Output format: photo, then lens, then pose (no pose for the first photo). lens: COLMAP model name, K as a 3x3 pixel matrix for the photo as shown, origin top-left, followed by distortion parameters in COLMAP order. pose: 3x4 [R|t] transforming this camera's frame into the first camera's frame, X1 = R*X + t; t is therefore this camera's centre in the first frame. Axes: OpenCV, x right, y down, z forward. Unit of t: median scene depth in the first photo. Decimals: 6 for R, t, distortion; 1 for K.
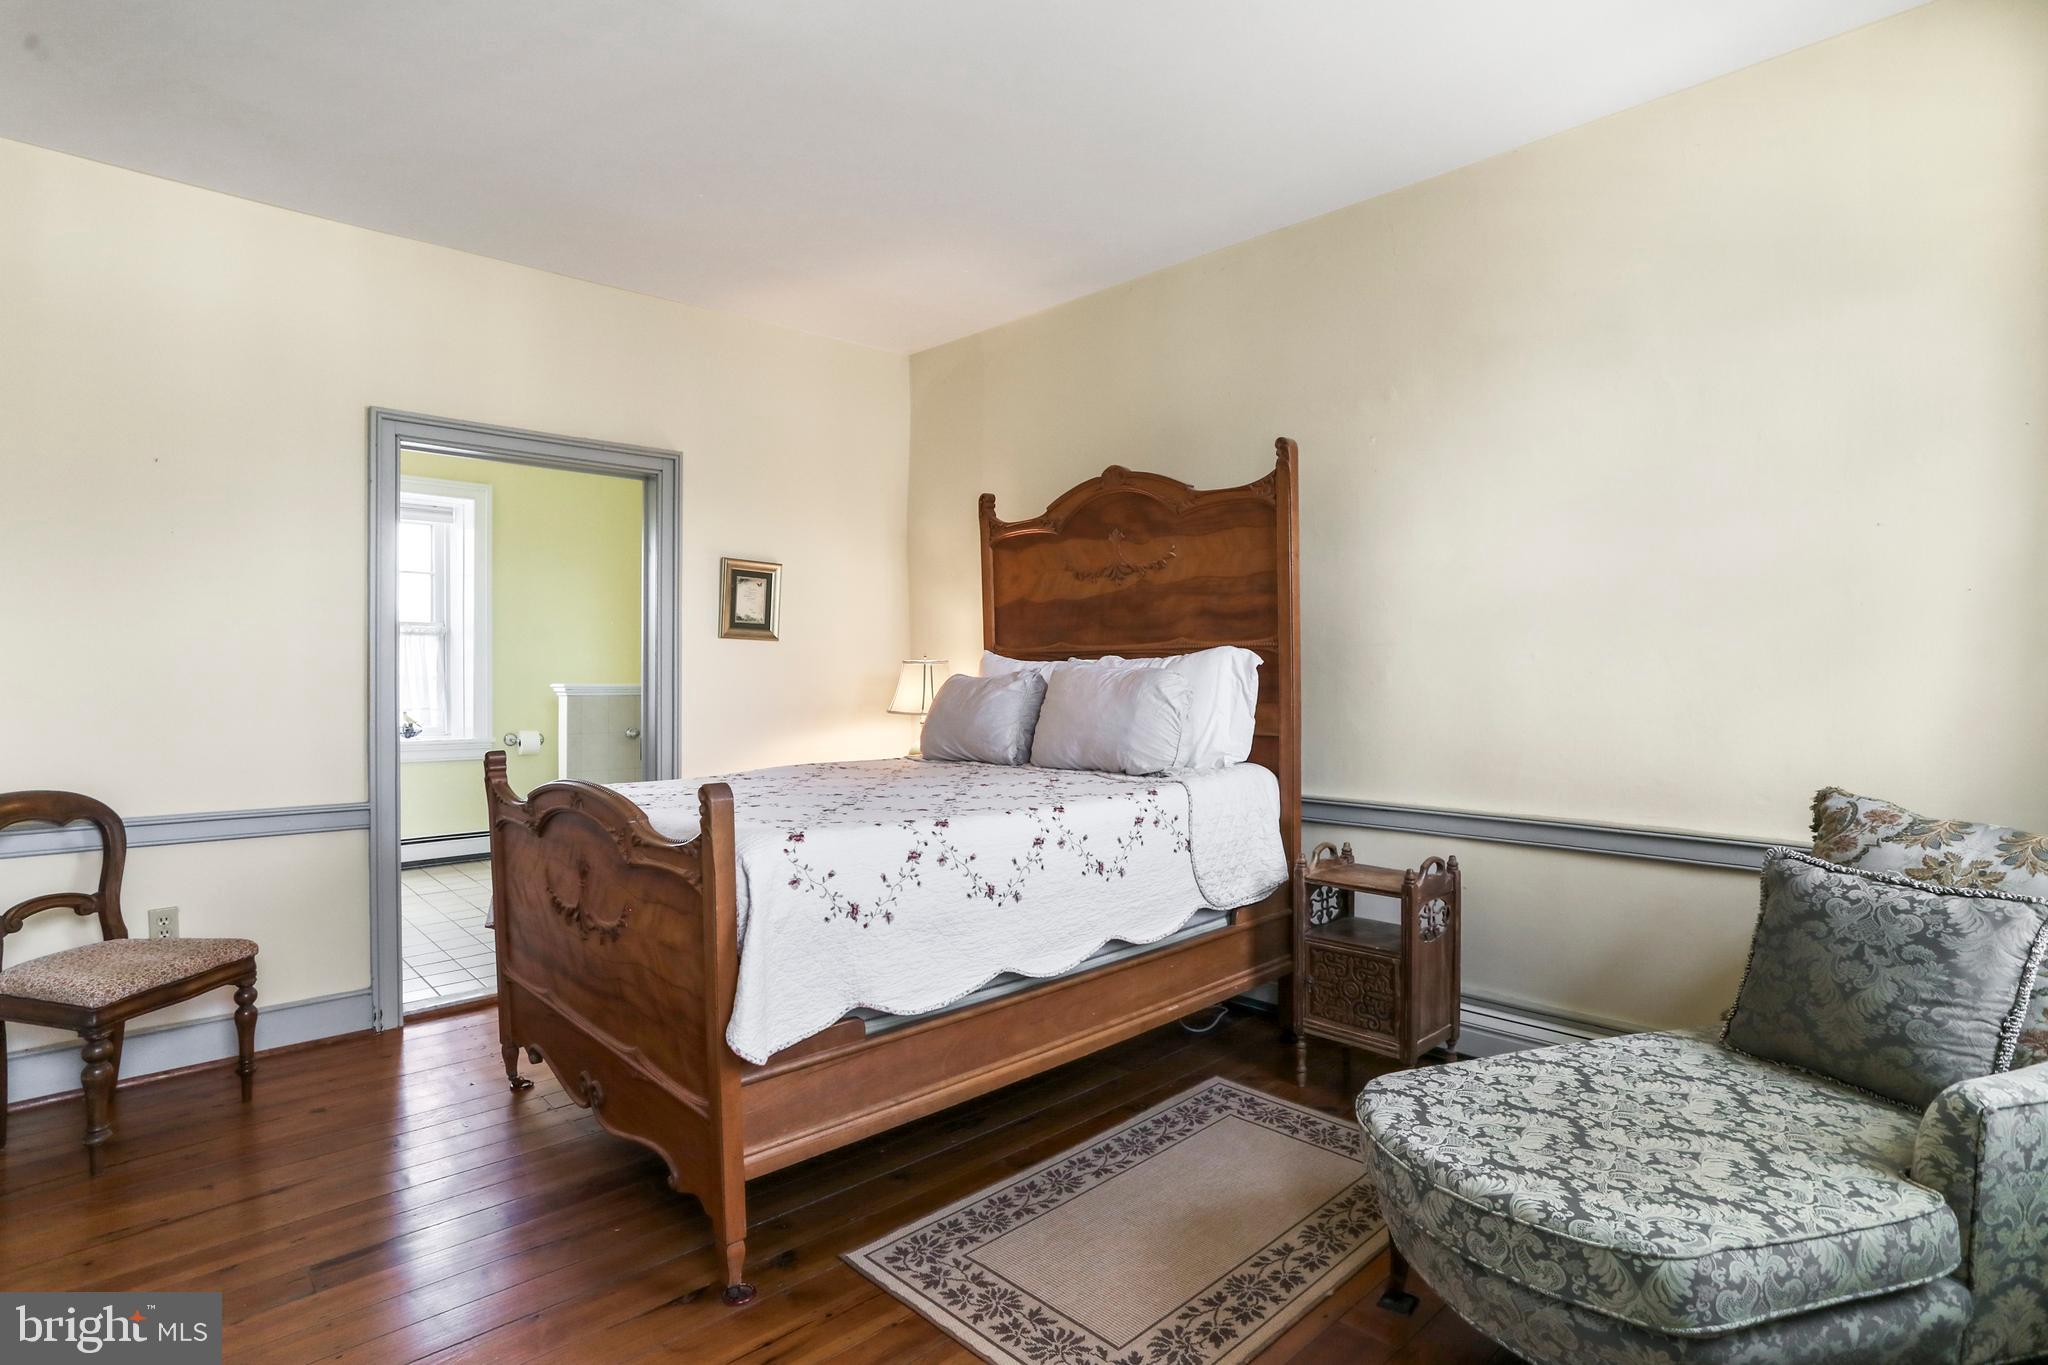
lens RADIAL K [[1029.1, 0, 1024.0], [0, 1029.1, 682.5], [0, 0, 1]] dist [-0.057159, 0.028672]
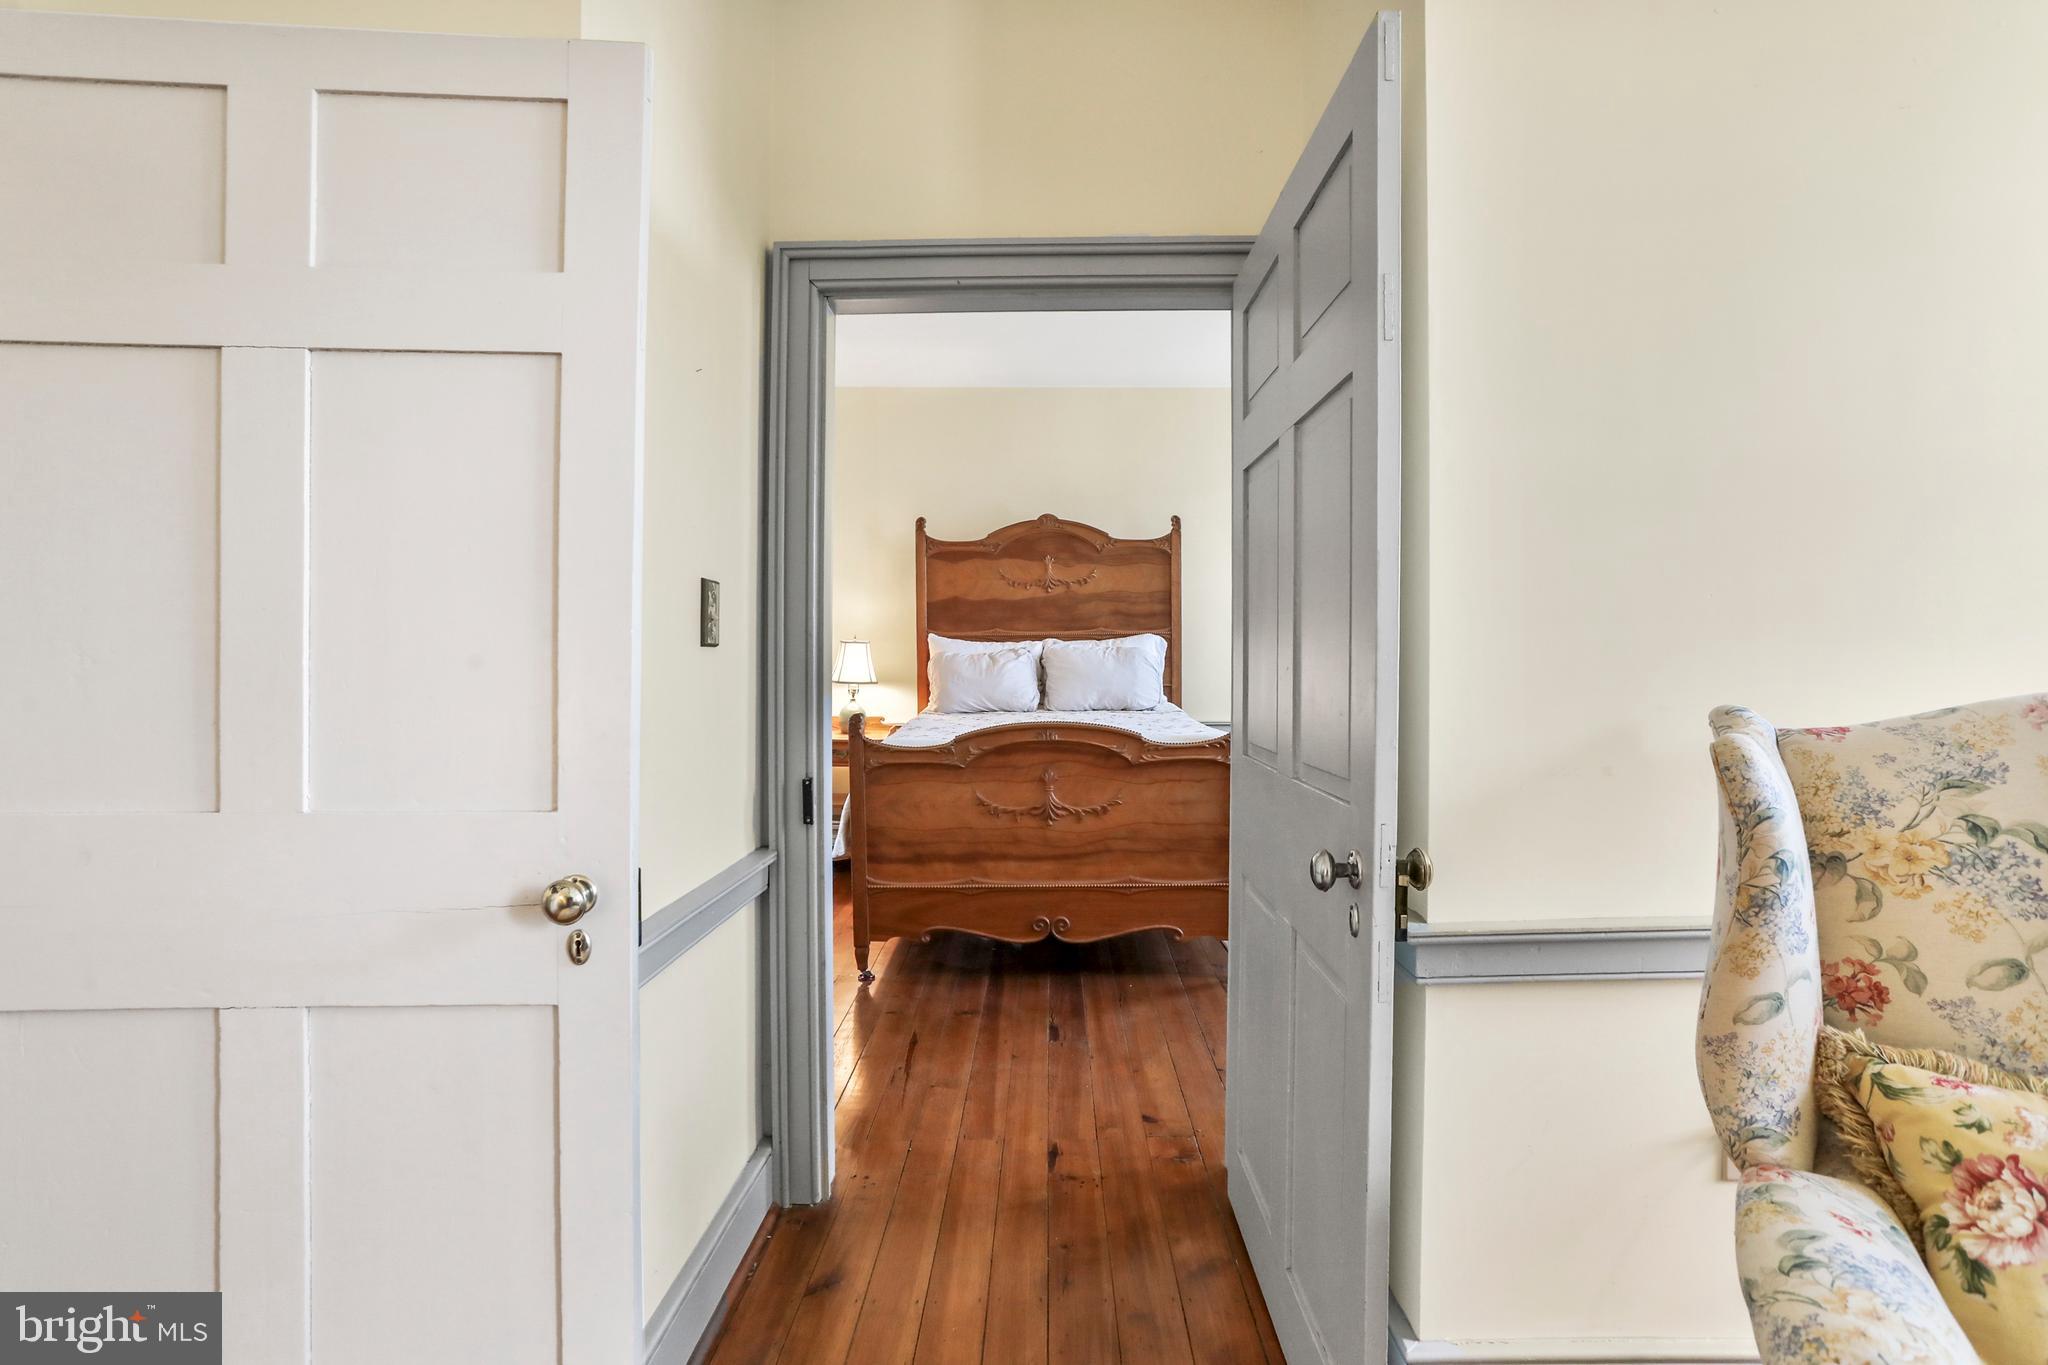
lens RADIAL K [[1010.9, 0, 1024.0], [0, 1010.9, 682.5], [0, 0, 1]] dist [-0.044580, 0.024131]
pose [[0.690768, -0.023461, 0.722695, -1.057928], [0.011600, 0.999704, 0.021366, 0.006400], [-0.722983, -0.006375, 0.690836, -0.005197]]
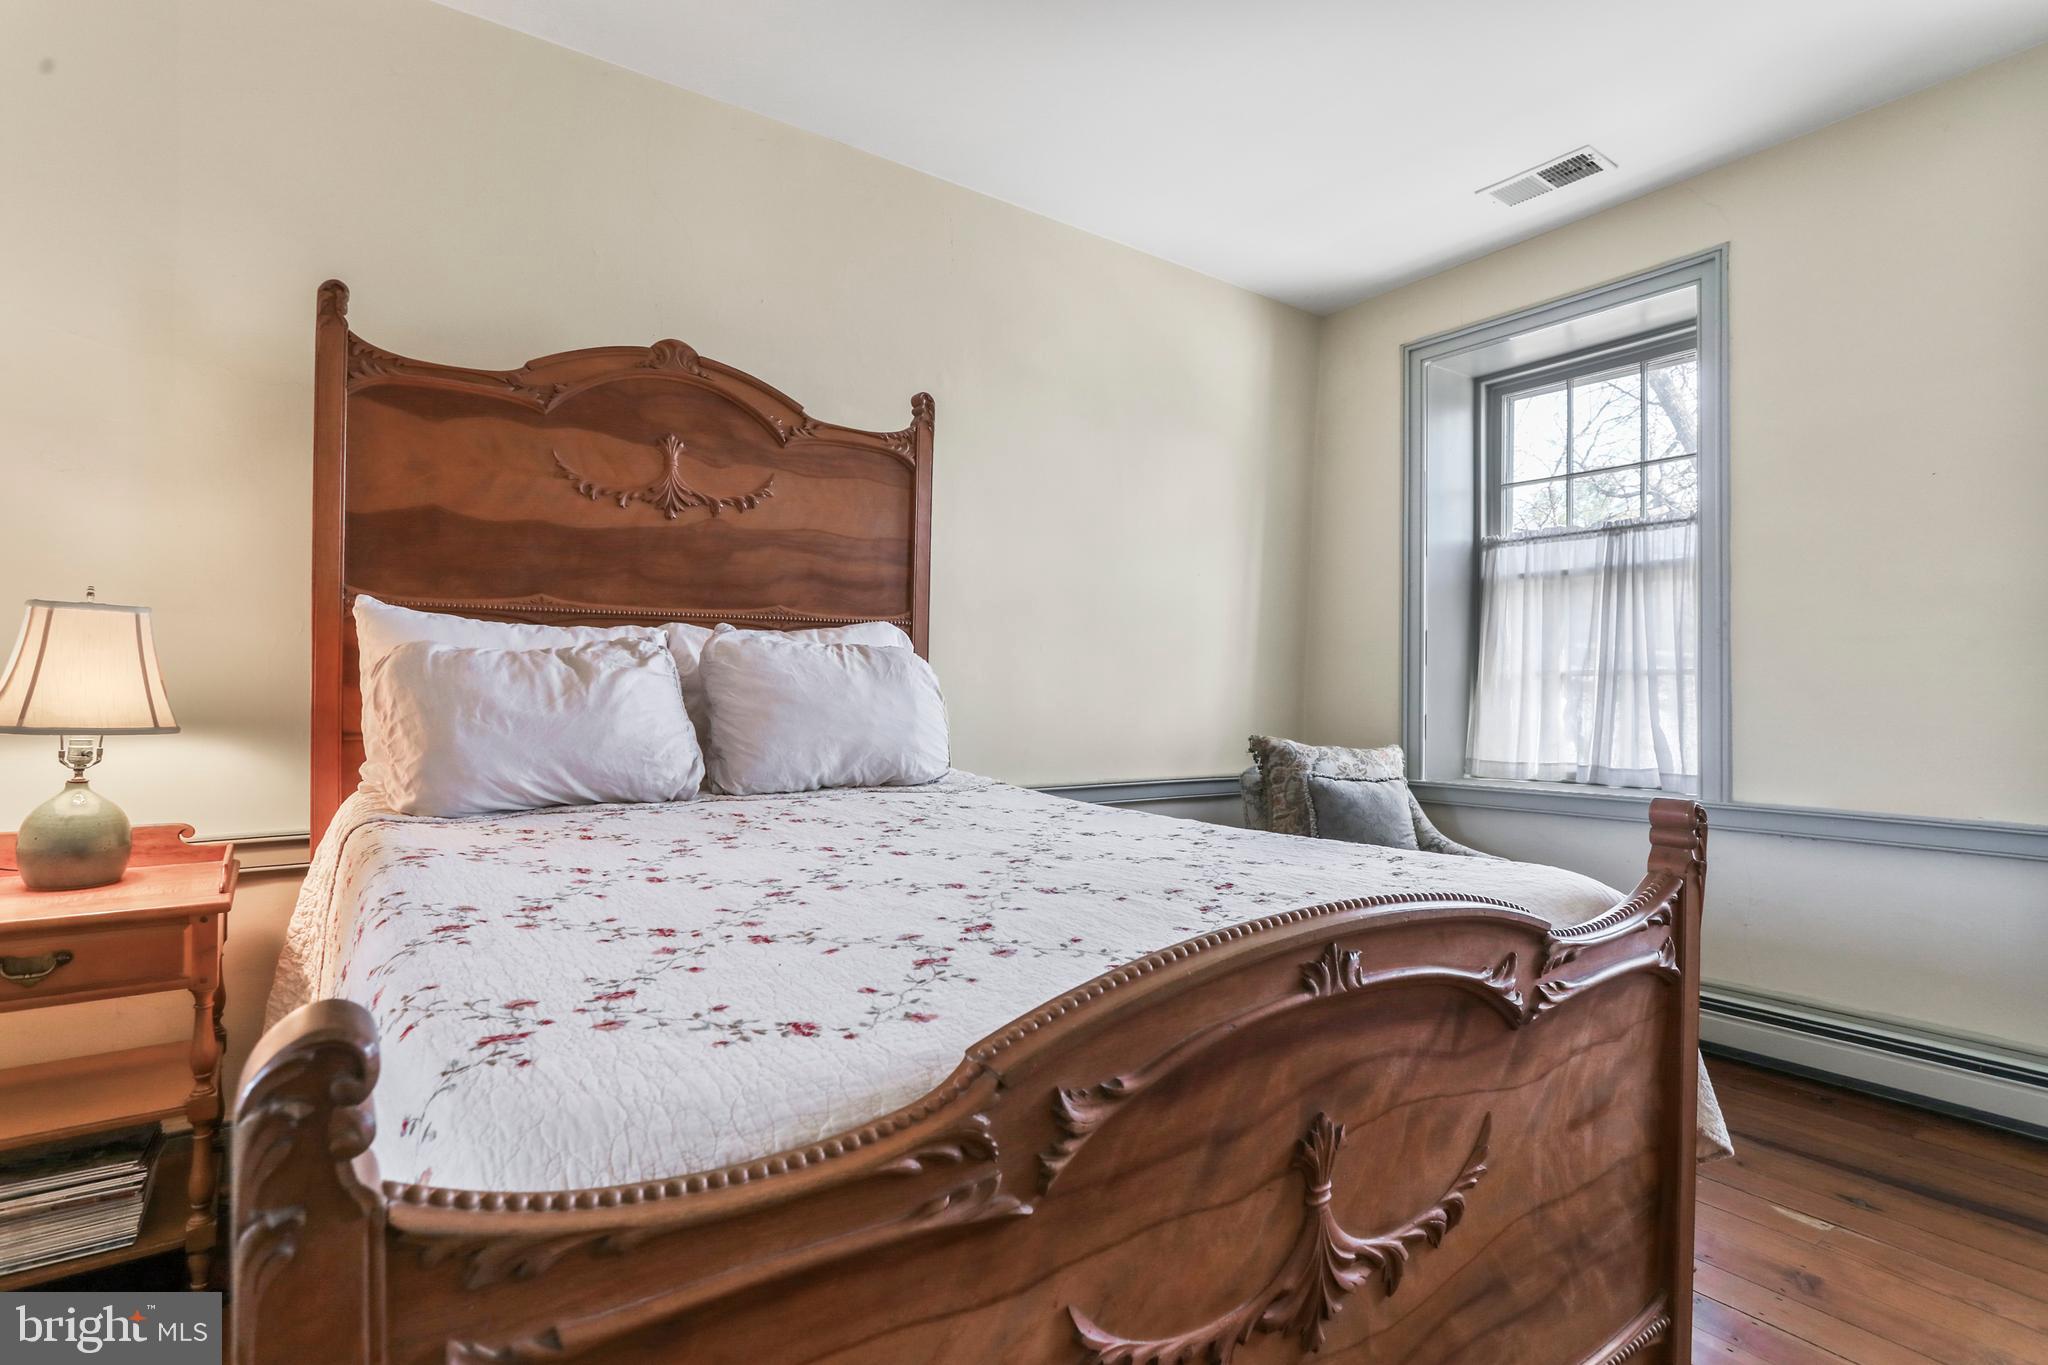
lens RADIAL K [[1029.1, 0, 1024.0], [0, 1029.1, 682.5], [0, 0, 1]] dist [-0.057159, 0.028672]
pose [[0.118476, -0.001139, 0.992956, -0.563370], [0.000046, 0.999999, 0.001142, 0.011625], [-0.992957, -0.000090, 0.118476, 0.723087]]
